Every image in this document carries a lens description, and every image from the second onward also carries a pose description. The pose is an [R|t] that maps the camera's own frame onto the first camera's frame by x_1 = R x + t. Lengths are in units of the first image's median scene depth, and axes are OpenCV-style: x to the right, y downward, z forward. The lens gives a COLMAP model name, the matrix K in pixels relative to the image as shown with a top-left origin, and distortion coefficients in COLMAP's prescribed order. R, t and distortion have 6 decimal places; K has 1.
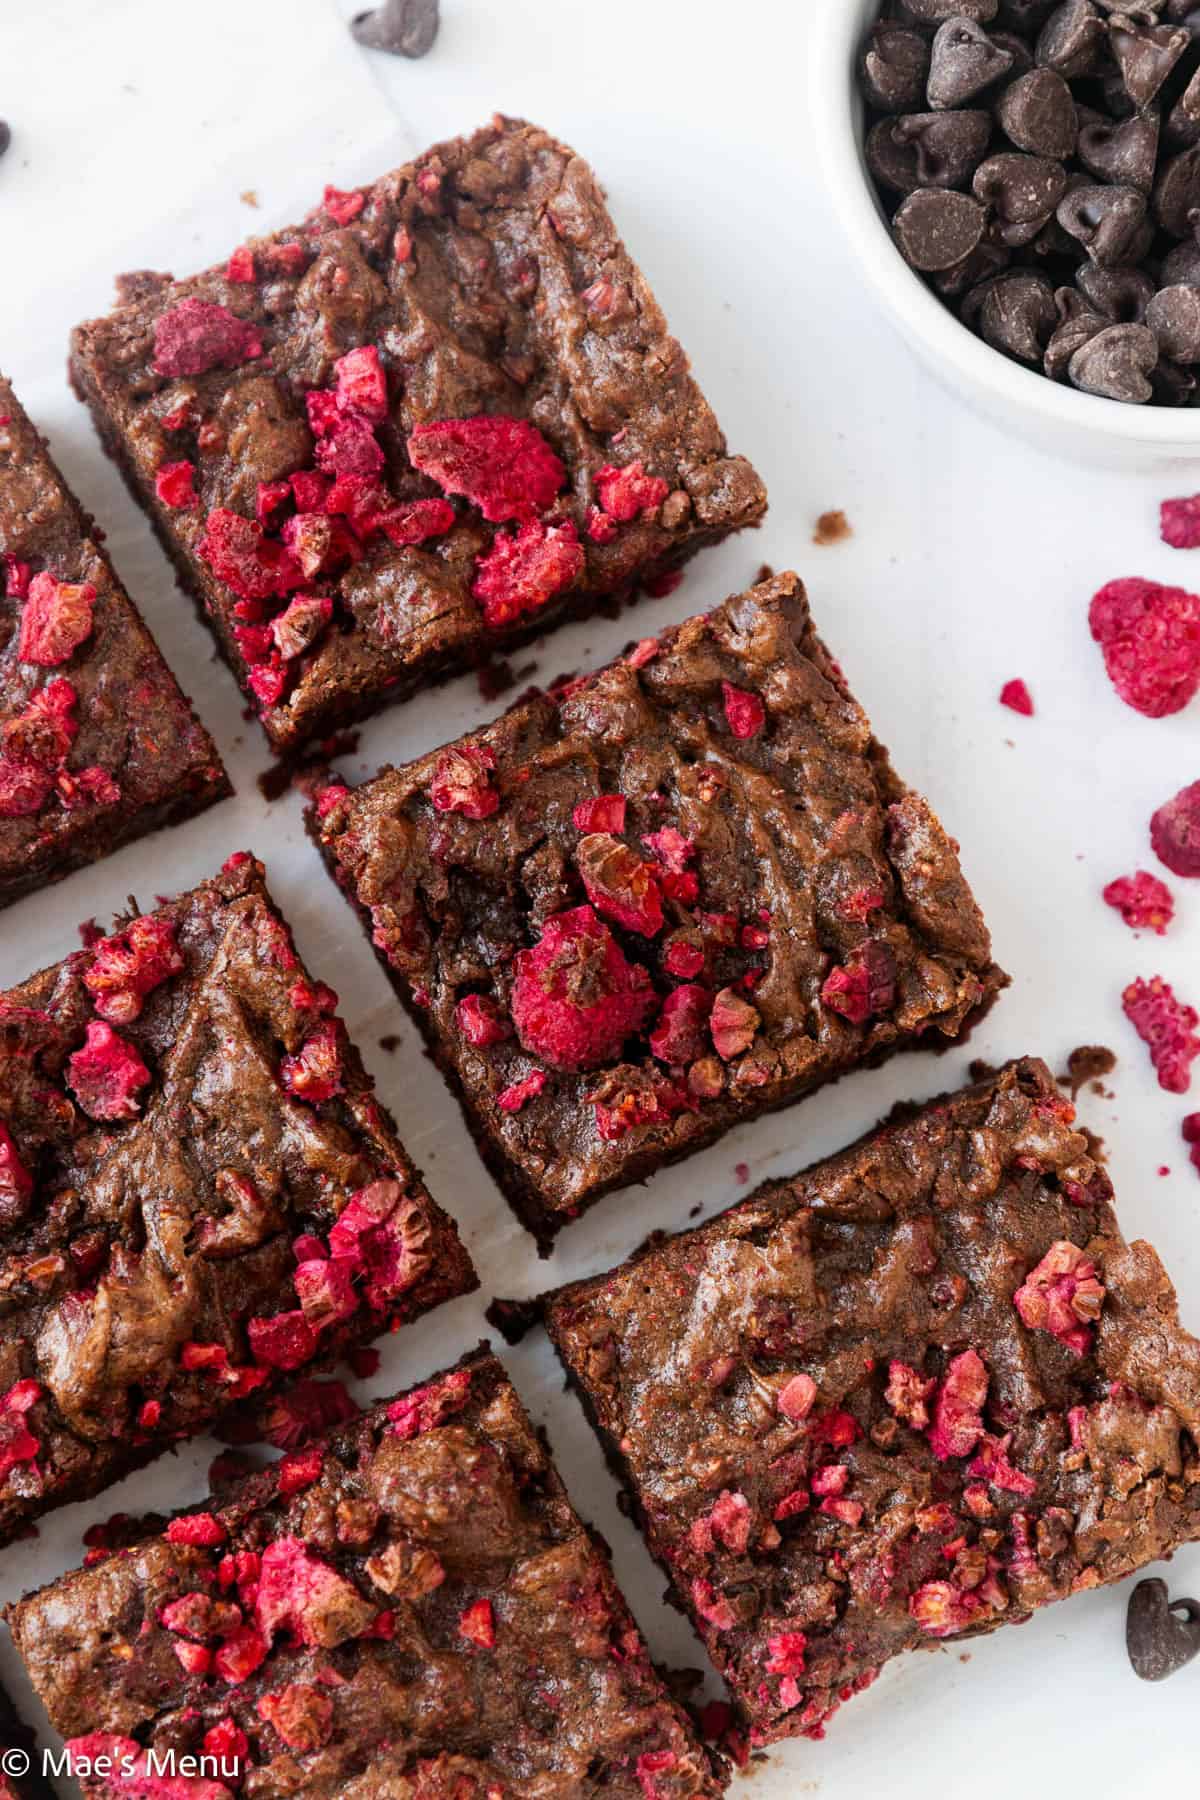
lens RADIAL K [[5456.5, 0, 596.6], [0, 5456.5, 892.0], [0, 0, 1]] dist [0.181868, 0.000000]
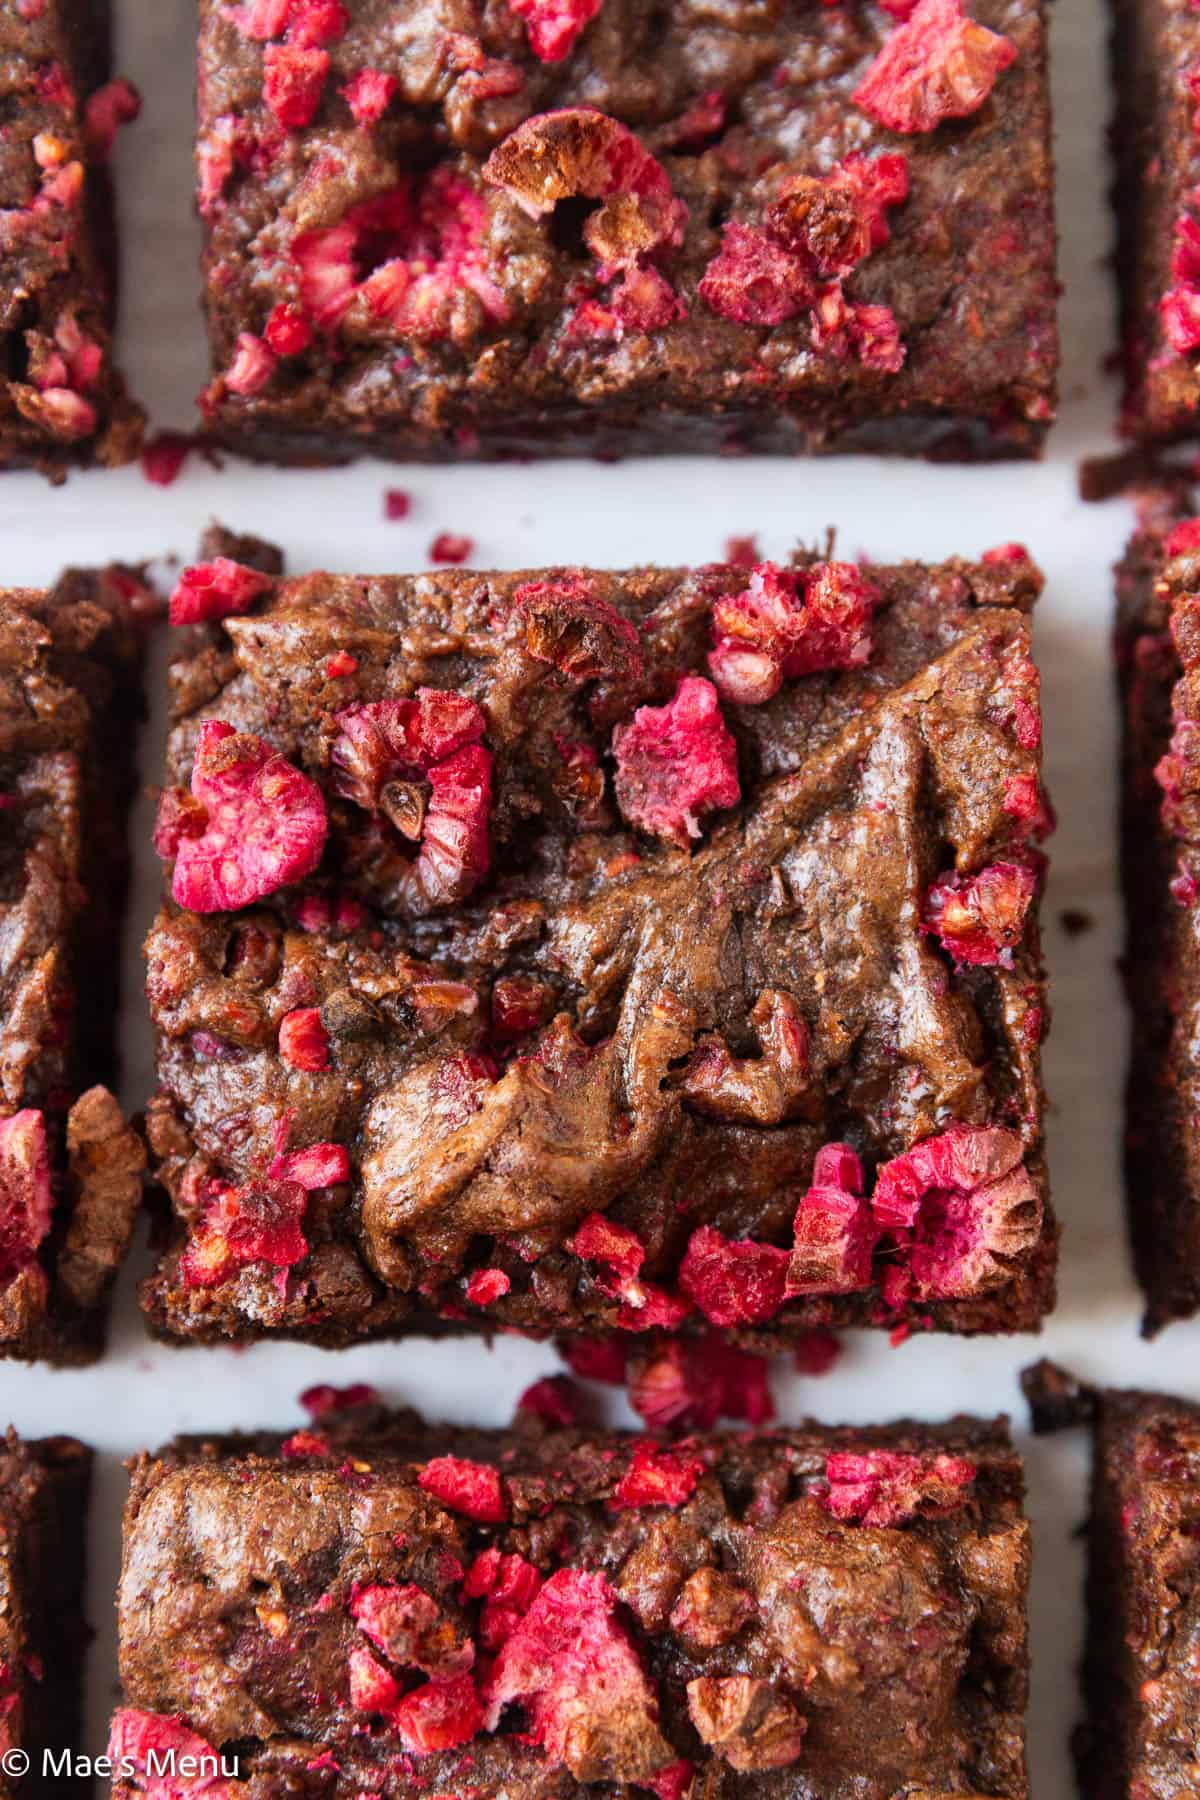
lens RADIAL K [[4344.6, 0, 601.4], [0, 4344.6, 904.7], [0, 0, 1]] dist [0.219512, 0.000000]
pose [[0.886564, 0.459525, -0.053301, -0.063984], [-0.457346, 0.887972, 0.048377, 0.027805], [0.069560, -0.018512, 0.997406, 0.514641]]
